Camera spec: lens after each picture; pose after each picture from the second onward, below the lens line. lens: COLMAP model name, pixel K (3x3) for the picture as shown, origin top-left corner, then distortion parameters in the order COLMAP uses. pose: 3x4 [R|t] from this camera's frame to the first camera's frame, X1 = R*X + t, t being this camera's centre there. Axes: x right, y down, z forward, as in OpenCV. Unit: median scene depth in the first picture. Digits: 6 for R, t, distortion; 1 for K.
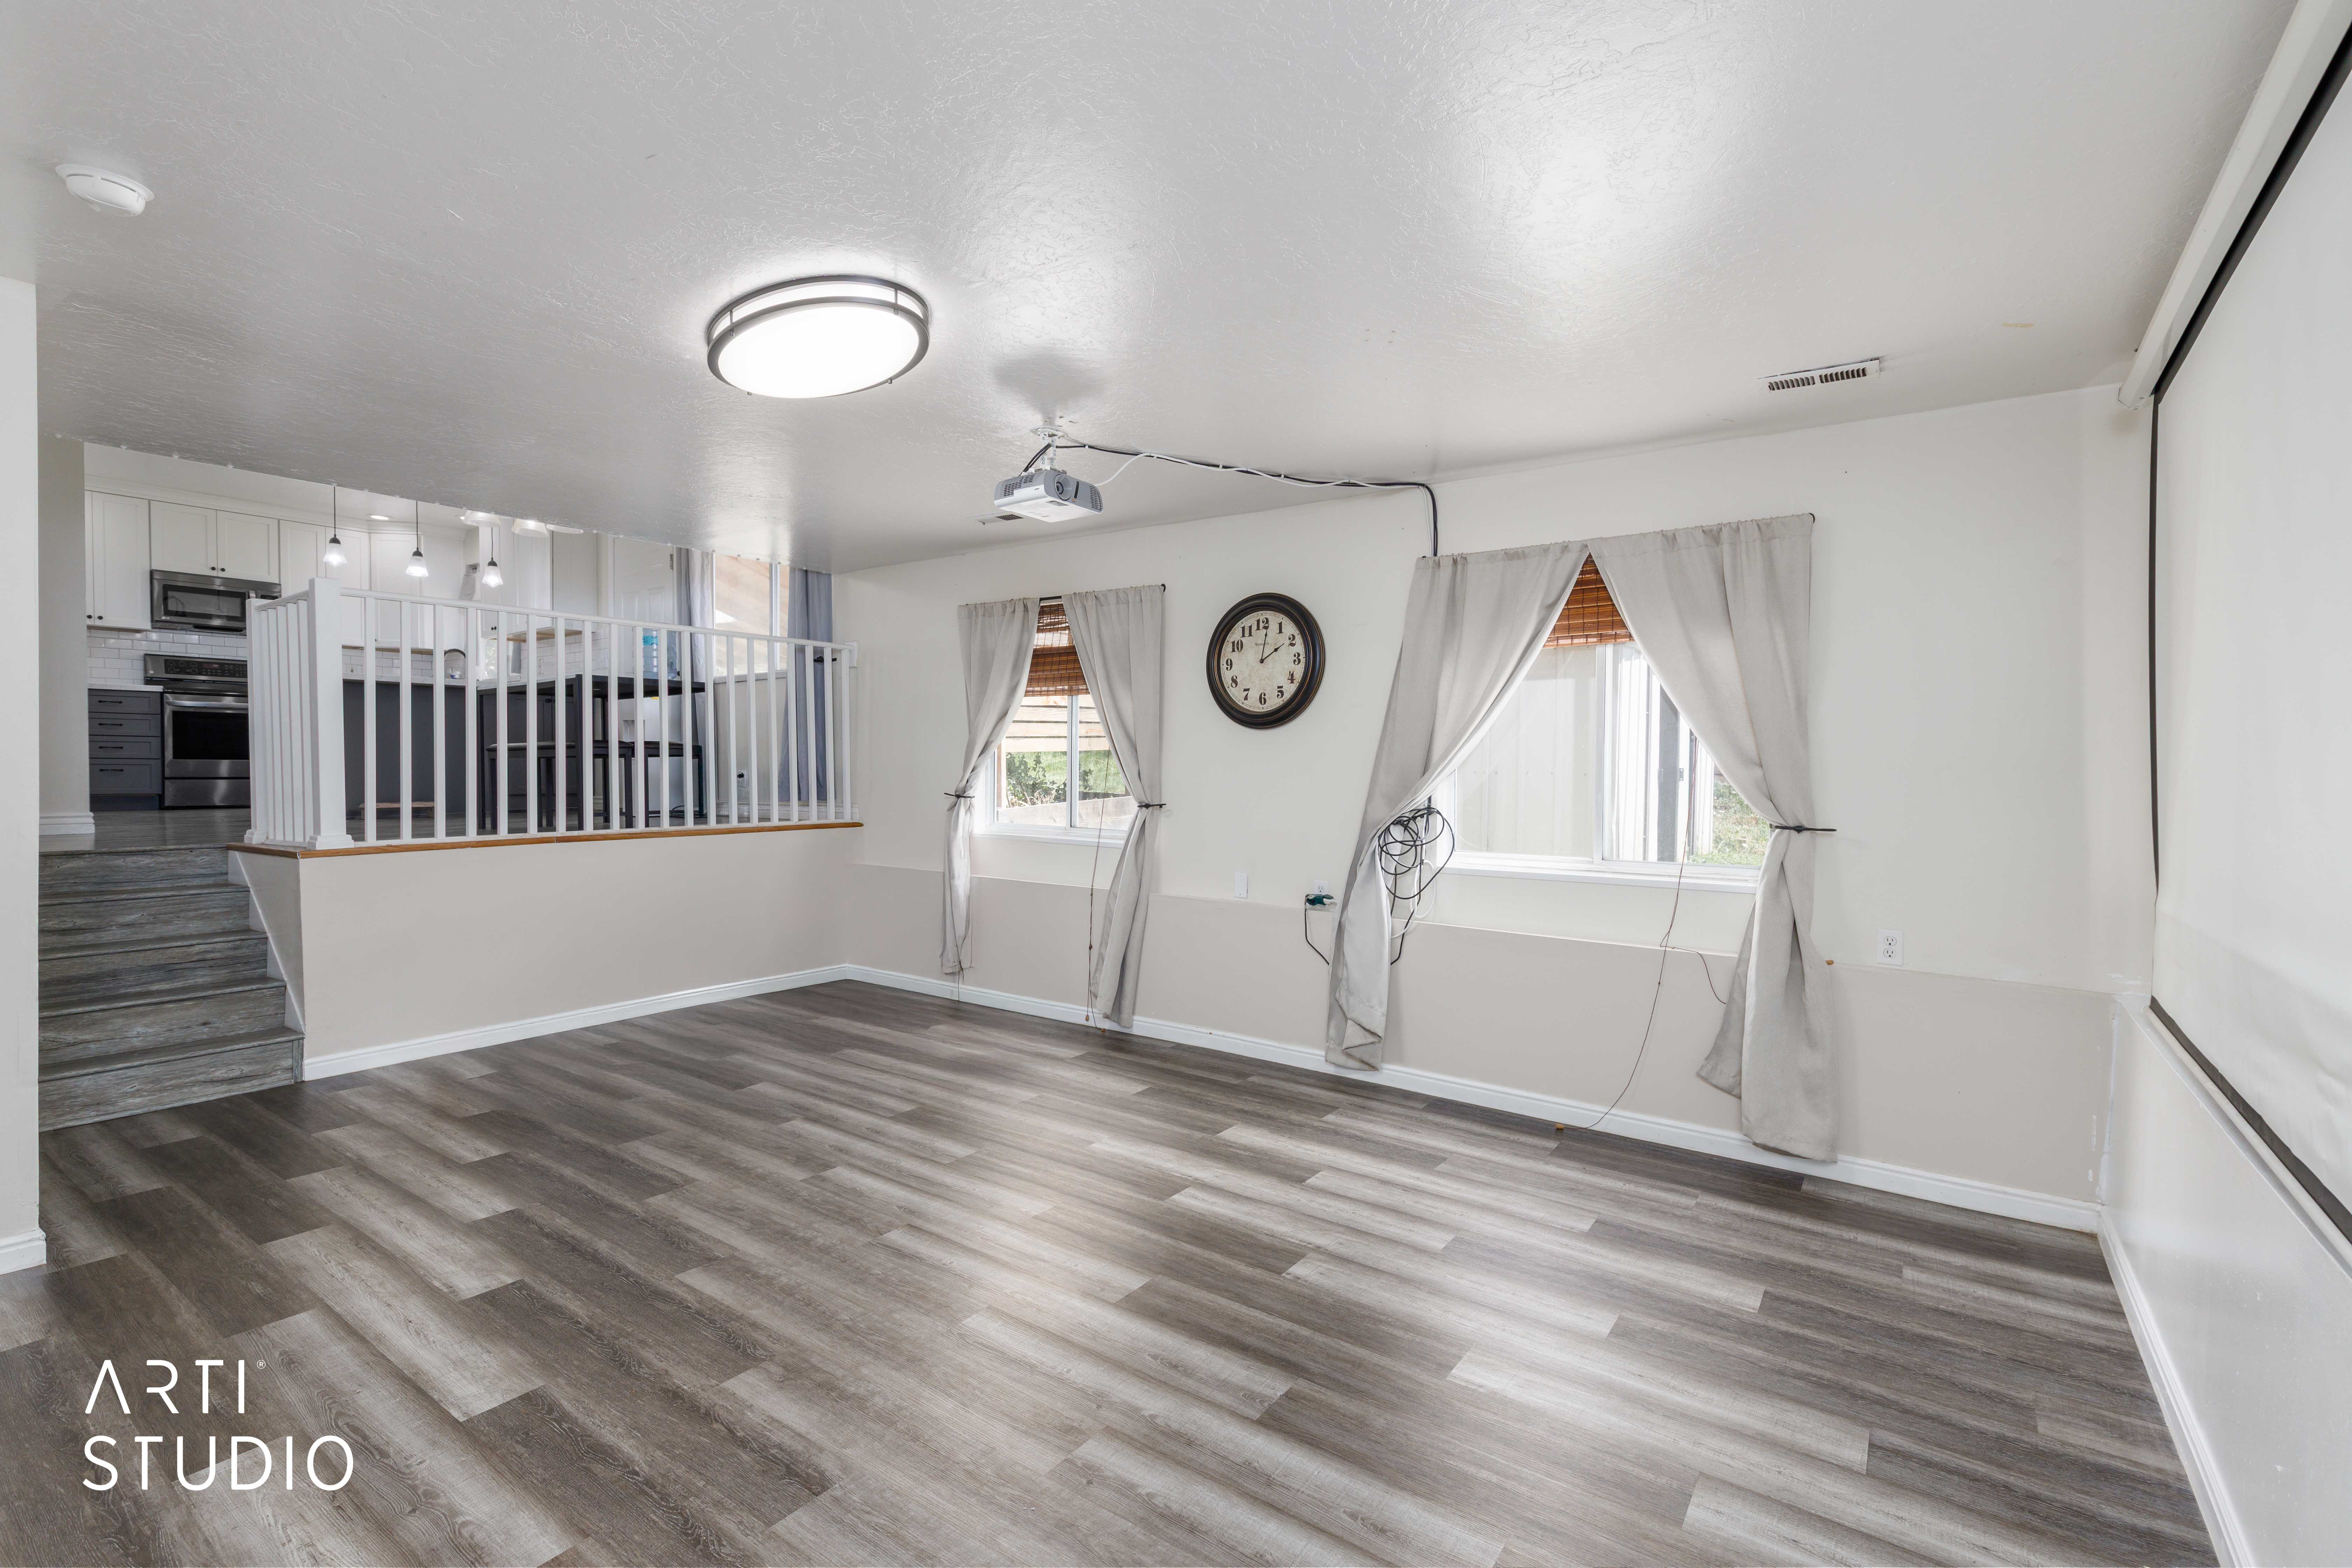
lens RADIAL K [[1076.3, 0, 1171.6], [0, 1076.3, 800.3], [0, 0, 1]] dist [0.013093, 0.000522]
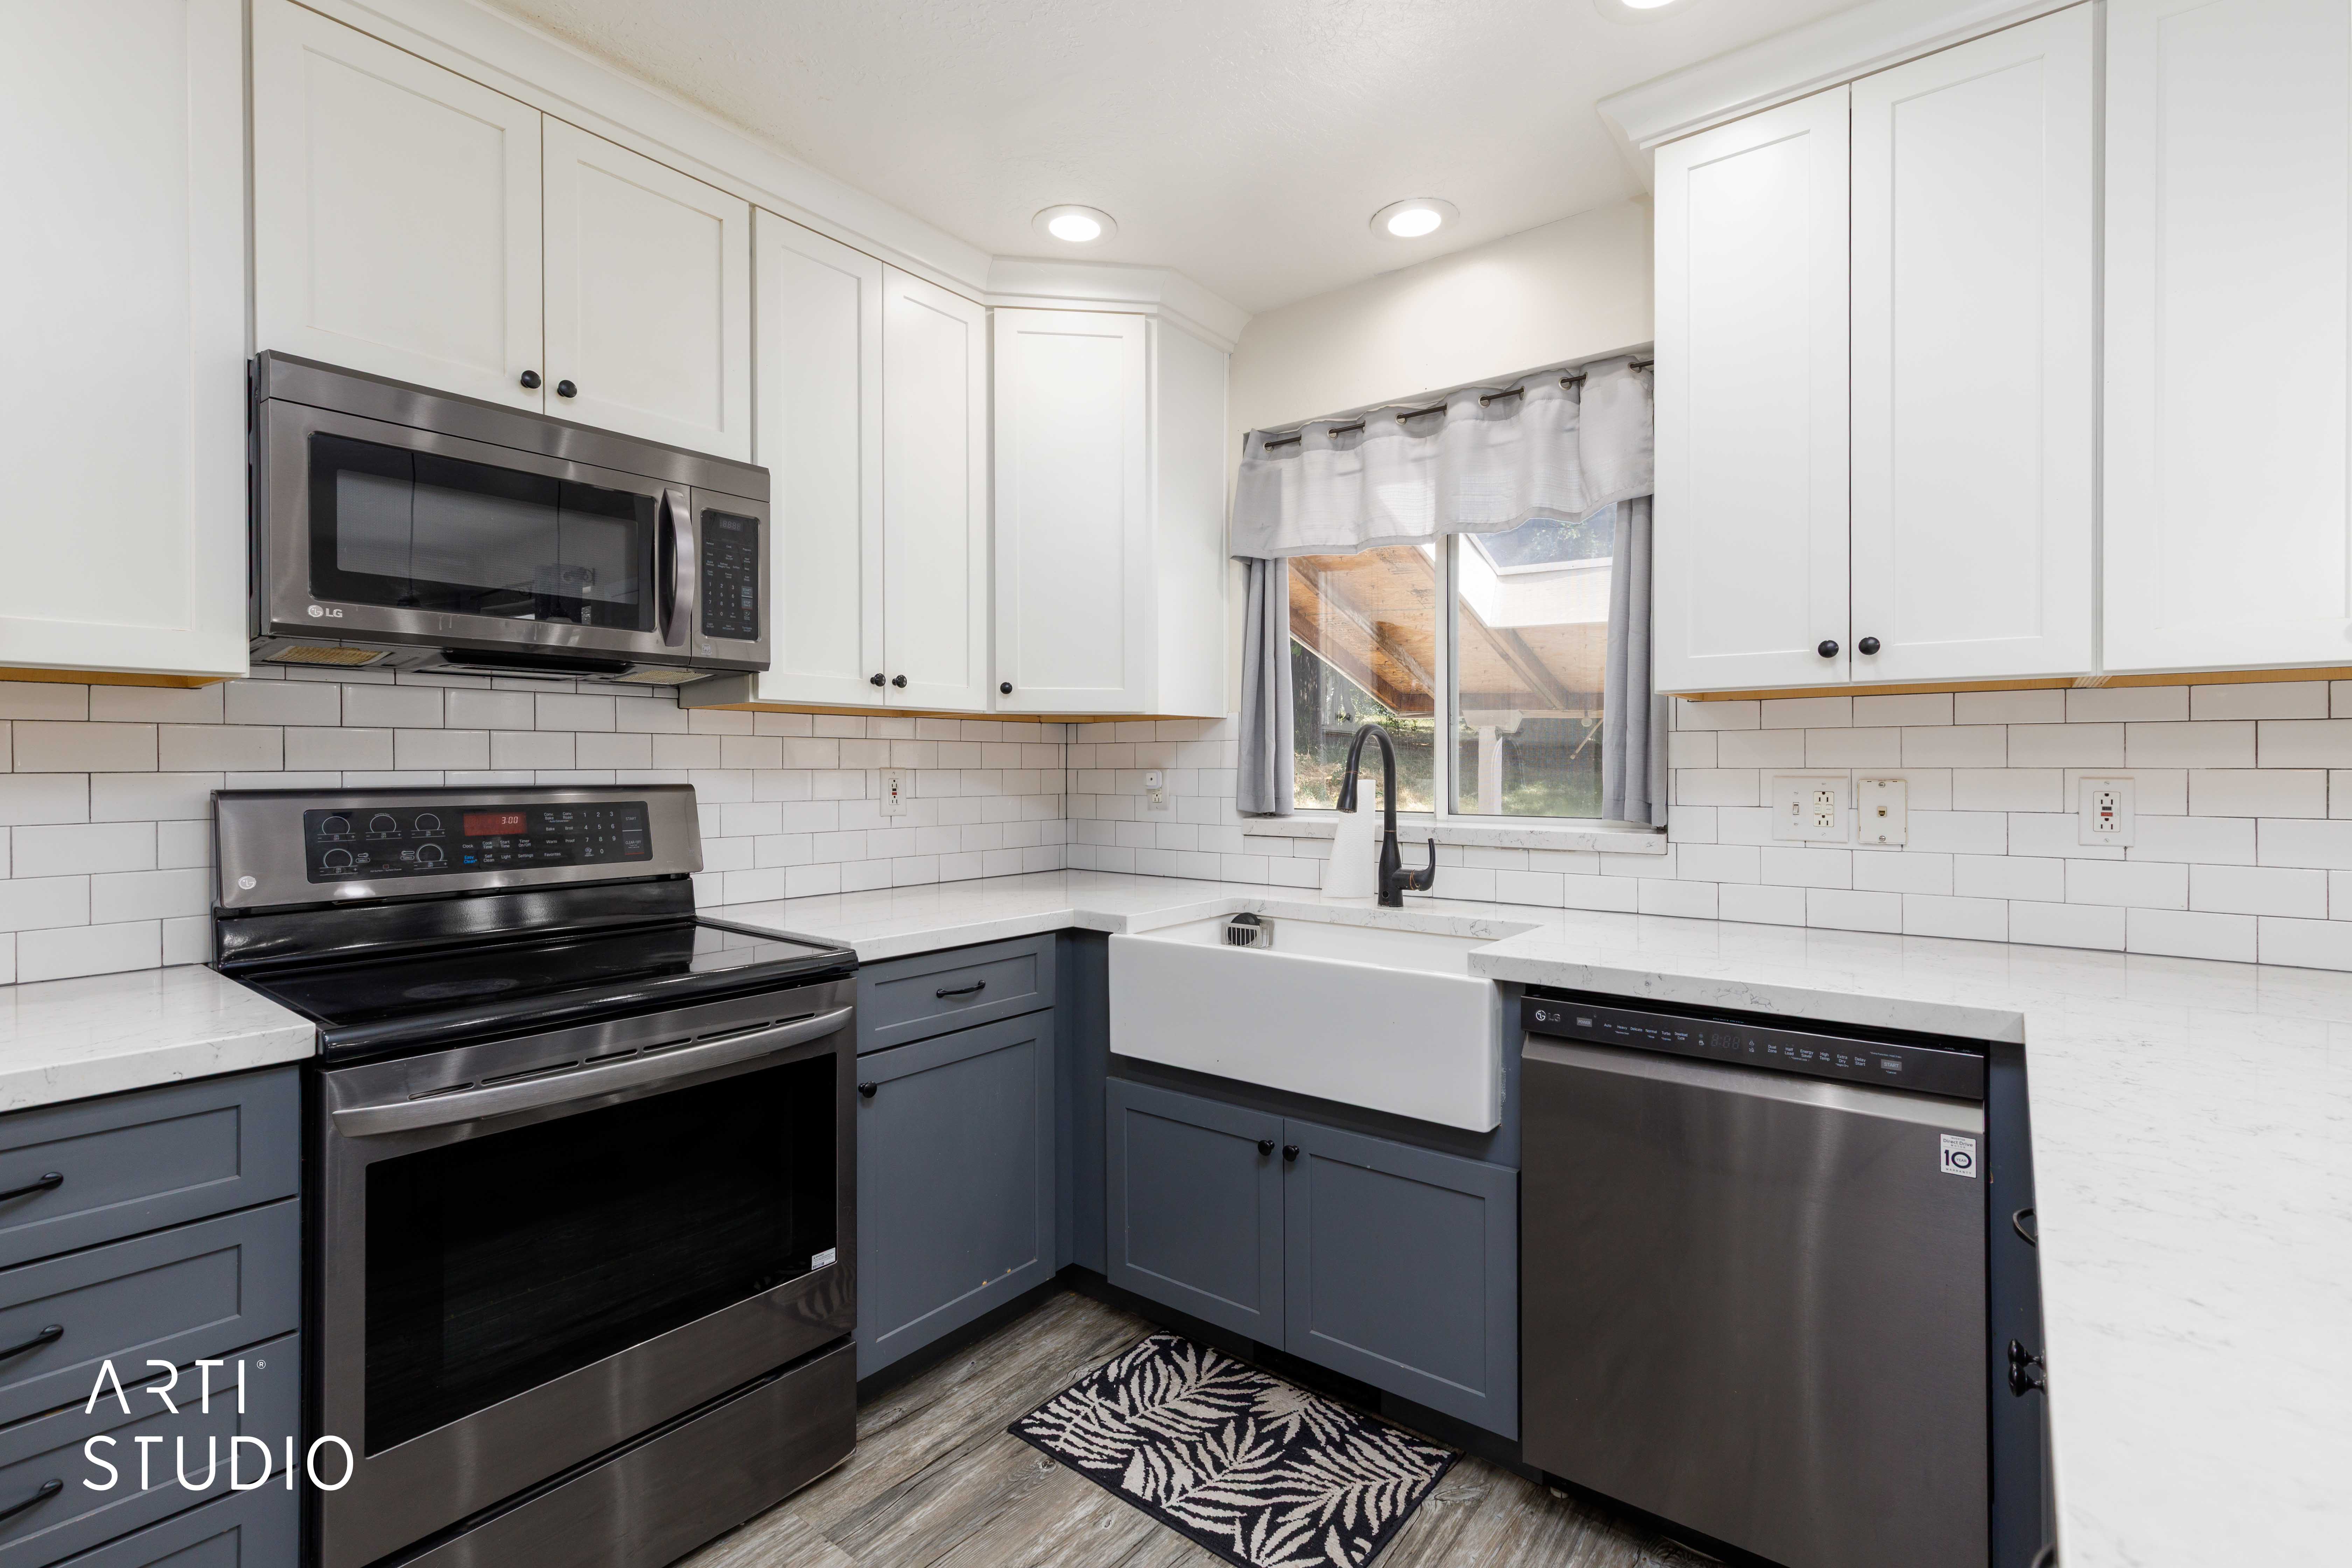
lens RADIAL K [[1076.3, 0, 1183.9], [0, 1076.3, 763.8], [0, 0, 1]] dist [0.013093, 0.000522]
pose [[0.999993, 0.002418, -0.002990, -0.776799], [-0.002492, 0.999689, -0.024808, -0.137354], [0.002929, 0.024815, 0.999688, 0.816300]]
